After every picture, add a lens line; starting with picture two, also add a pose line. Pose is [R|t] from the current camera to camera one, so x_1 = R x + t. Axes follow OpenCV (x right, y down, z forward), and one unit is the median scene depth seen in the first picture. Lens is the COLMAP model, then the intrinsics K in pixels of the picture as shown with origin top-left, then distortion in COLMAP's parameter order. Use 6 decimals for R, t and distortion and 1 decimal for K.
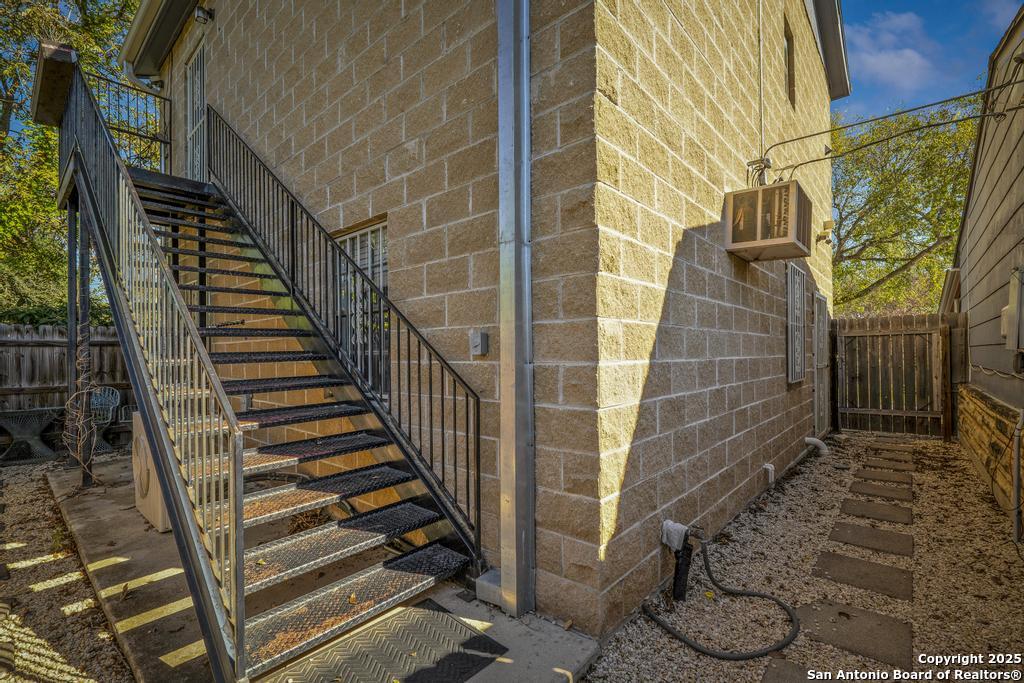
lens RADIAL K [[457.3, 0, 511.1], [0, 457.3, 346.1], [0, 0, 1]] dist [-0.001381, -0.000011]
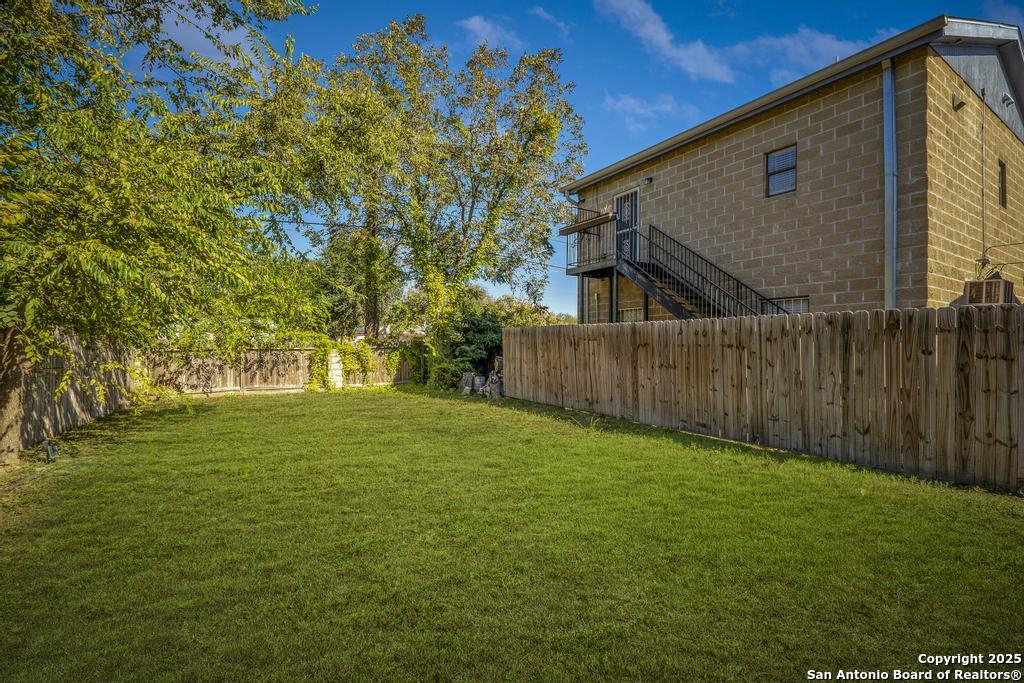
lens RADIAL K [[457.3, 0, 512.8], [0, 457.3, 338.7], [0, 0, 1]] dist [-0.001381, -0.000011]
pose [[0.961773, 0.009629, -0.273678, -1.128293], [-0.007364, 0.999930, 0.009303, -0.047641], [0.273748, -0.006932, 0.961776, -1.904013]]
